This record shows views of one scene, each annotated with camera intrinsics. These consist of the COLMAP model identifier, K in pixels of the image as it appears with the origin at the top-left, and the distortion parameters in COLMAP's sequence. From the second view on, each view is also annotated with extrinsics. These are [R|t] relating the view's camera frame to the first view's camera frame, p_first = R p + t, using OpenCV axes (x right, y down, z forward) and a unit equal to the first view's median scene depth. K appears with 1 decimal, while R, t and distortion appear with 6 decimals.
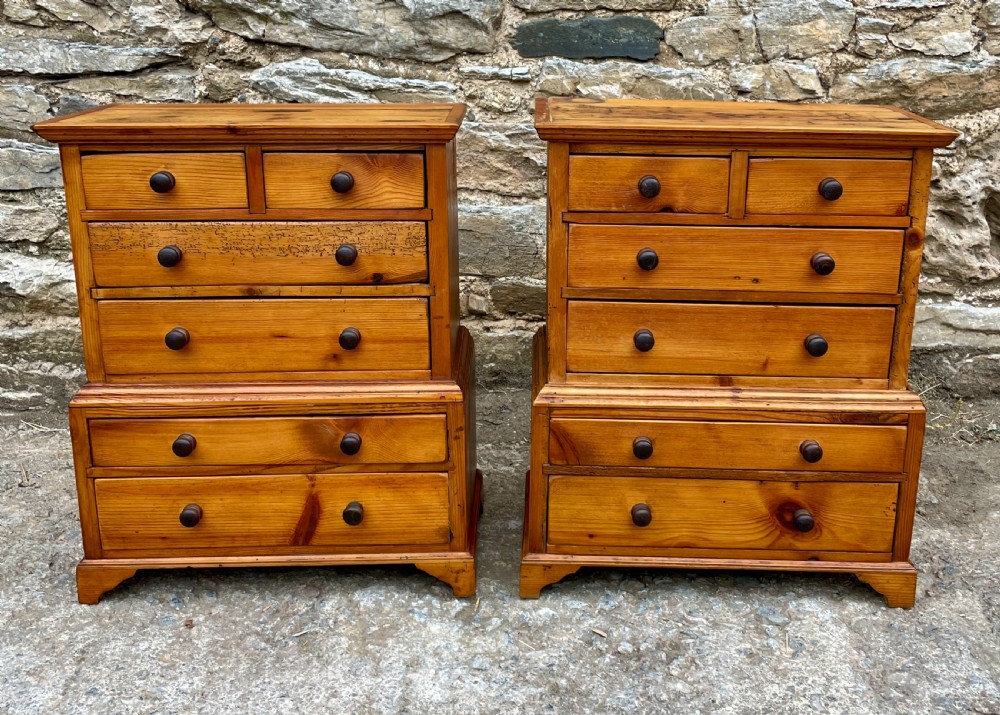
lens RADIAL K [[1045.0, 0, 533.8], [0, 1045.0, 300.1], [0, 0, 1]] dist [0.045057, 0.000000]
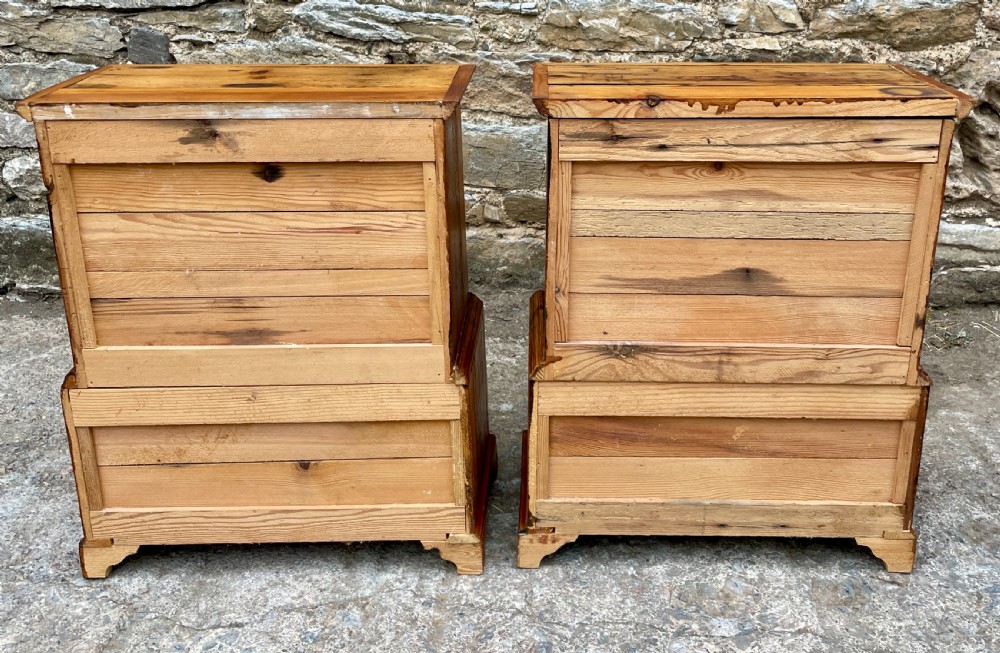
lens RADIAL K [[1000.7, 0, 545.4], [0, 1000.7, 220.9], [0, 0, 1]] dist [0.048122, 0.000000]
pose [[0.997181, 0.016894, -0.073102, 0.088121], [-0.015842, 0.999763, 0.014944, -0.005364], [0.073337, -0.013744, 0.997213, -0.072762]]
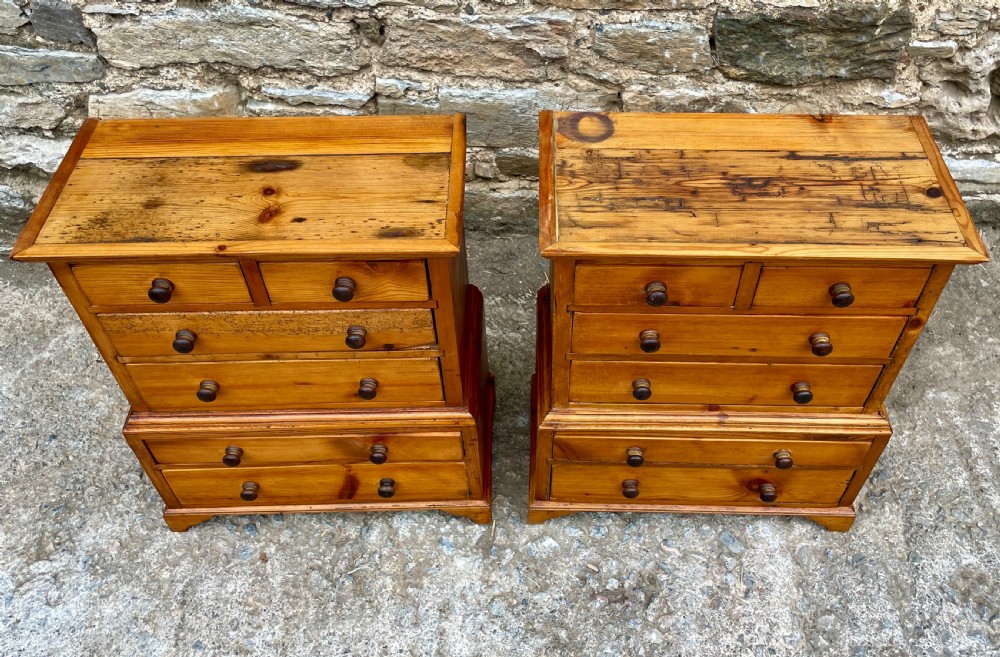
lens RADIAL K [[852.4, 0, 529.5], [0, 852.4, 279.2], [0, 0, 1]] dist [0.052534, -0.049300]
pose [[0.999963, -0.005453, -0.006628, -0.002461], [0.008076, 0.859244, 0.511503, -0.366721], [0.002906, -0.511537, 0.859256, 0.219559]]
